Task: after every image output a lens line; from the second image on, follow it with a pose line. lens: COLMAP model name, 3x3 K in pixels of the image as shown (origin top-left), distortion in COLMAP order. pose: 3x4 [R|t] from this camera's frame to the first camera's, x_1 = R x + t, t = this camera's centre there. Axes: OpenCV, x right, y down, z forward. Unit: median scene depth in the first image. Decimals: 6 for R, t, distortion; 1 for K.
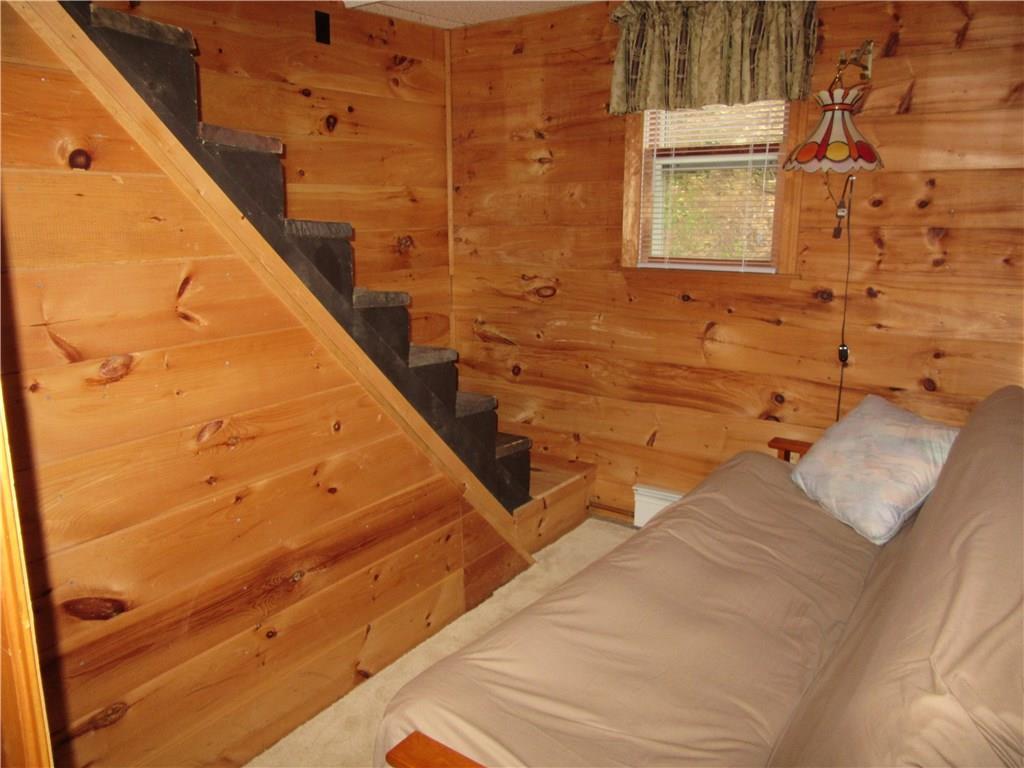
lens RADIAL K [[782.7, 0, 510.6], [0, 782.7, 381.6], [0, 0, 1]] dist [-0.014861, 0.016095]
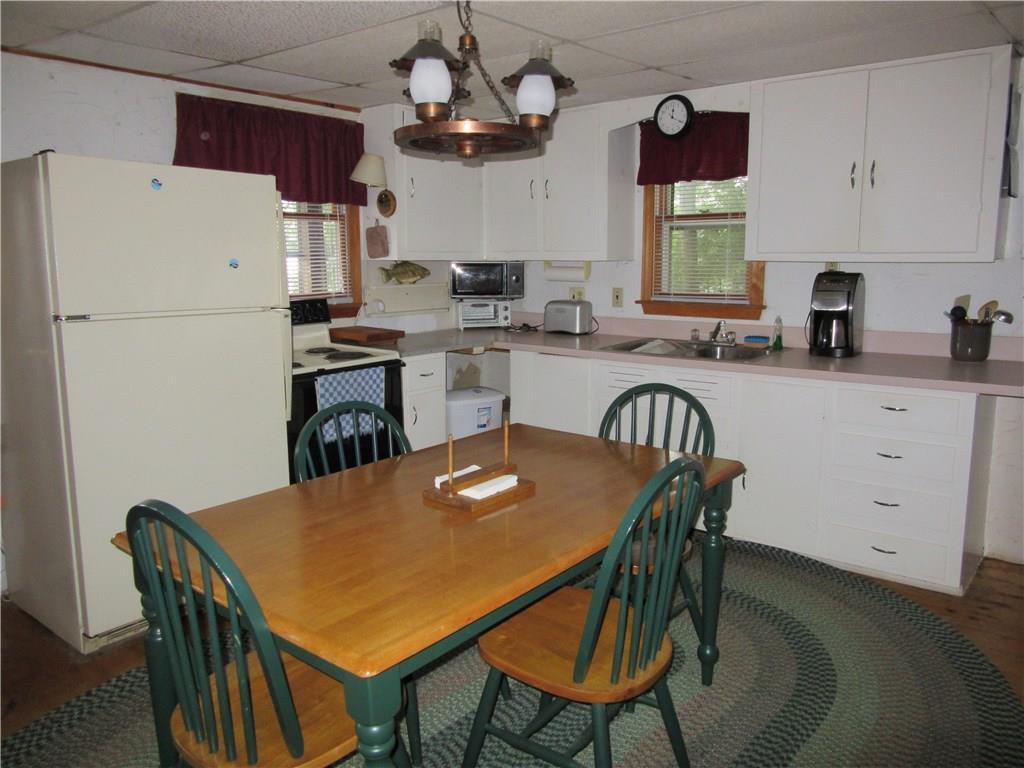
lens RADIAL K [[782.7, 0, 513.0], [0, 782.7, 384.5], [0, 0, 1]] dist [-0.014861, 0.016095]
pose [[0.998085, 0.014856, -0.060048, 0.007742], [-0.018397, 0.998097, -0.058855, 0.088927], [0.059059, 0.059847, 0.996459, -0.379882]]
